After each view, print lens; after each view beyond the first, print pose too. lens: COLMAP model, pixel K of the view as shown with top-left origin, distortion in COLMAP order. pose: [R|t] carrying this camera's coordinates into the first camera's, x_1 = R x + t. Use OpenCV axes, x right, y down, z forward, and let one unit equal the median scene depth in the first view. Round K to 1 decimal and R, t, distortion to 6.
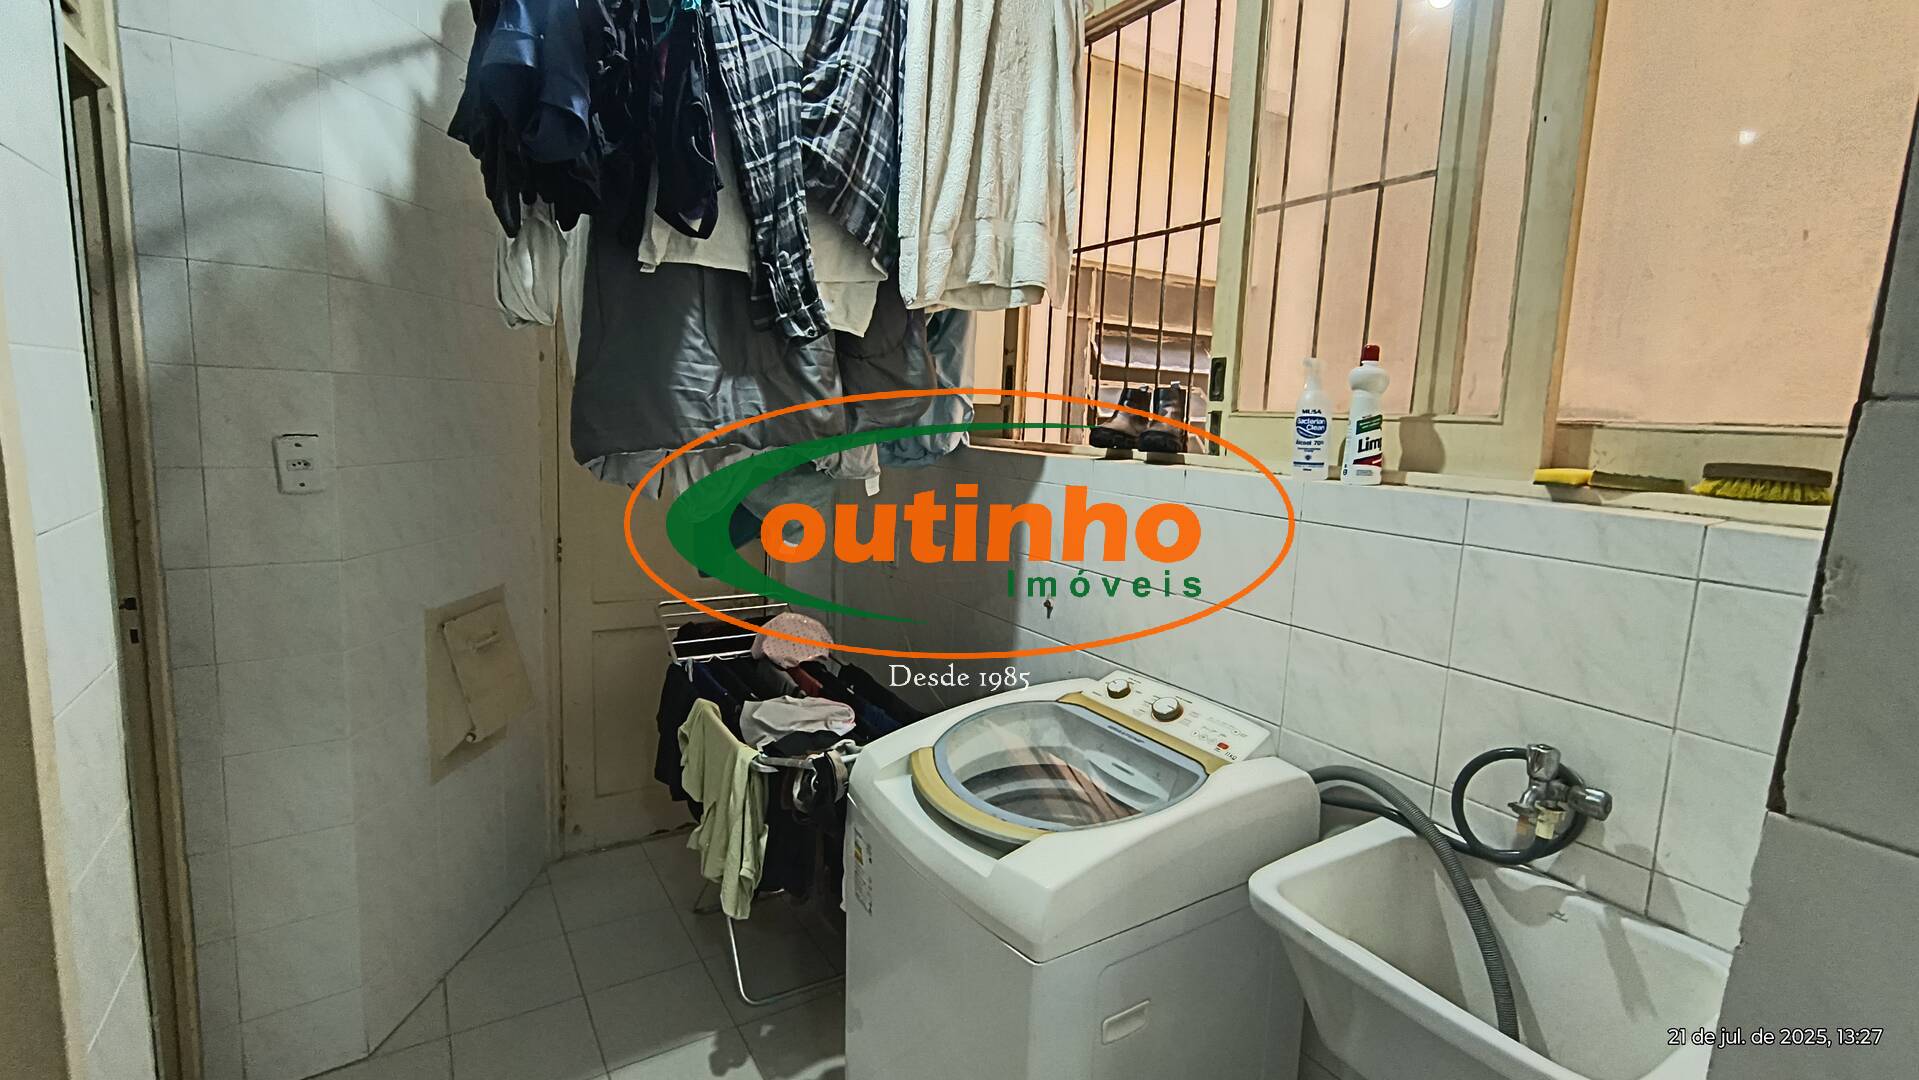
lens RADIAL K [[881.0, 0, 960.8], [0, 881.0, 531.3], [0, 0, 1]] dist [-0.002980, 0.002268]
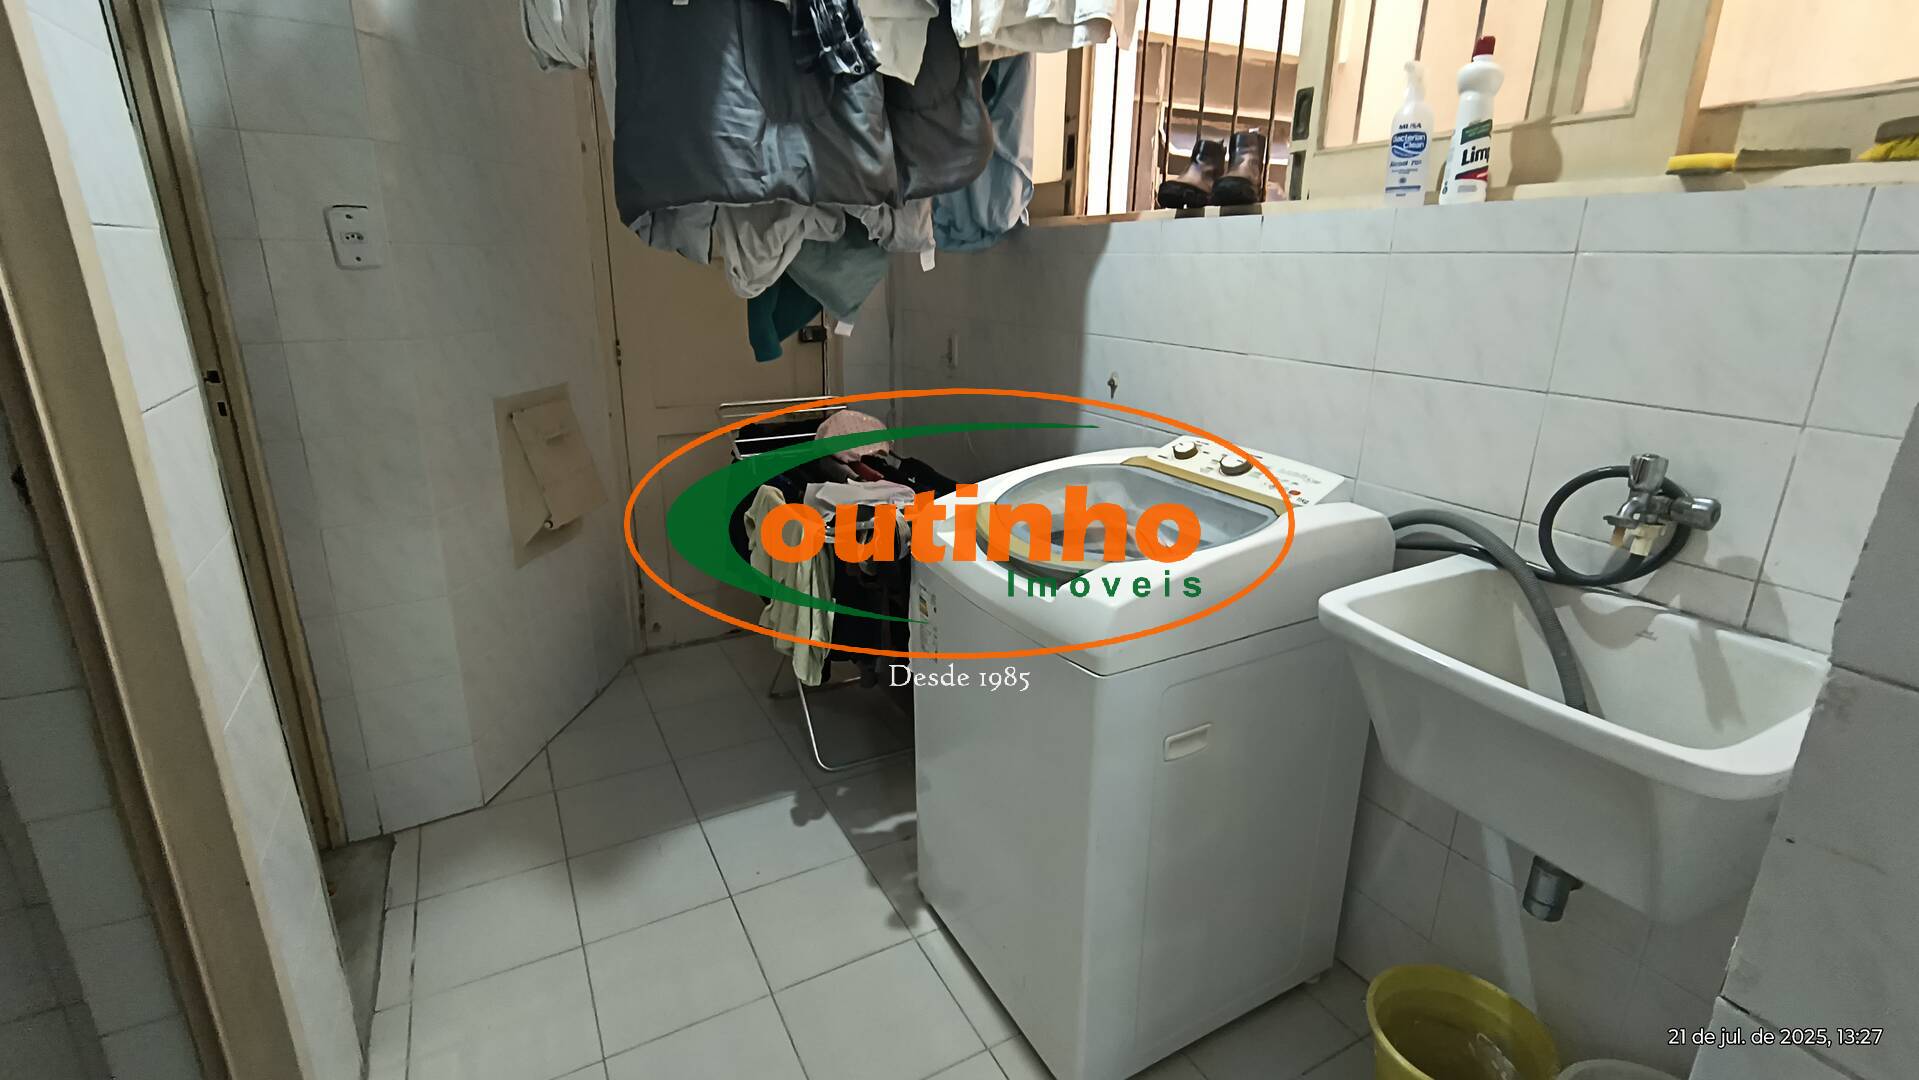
lens RADIAL K [[876.8, 0, 961.2], [0, 876.8, 537.4], [0, 0, 1]] dist [-0.001275, -0.000736]
pose [[0.997701, -0.009039, -0.067161, -0.003341], [0.019904, 0.986437, 0.162926, 0.111670], [0.064778, -0.163889, 0.984350, 0.016574]]
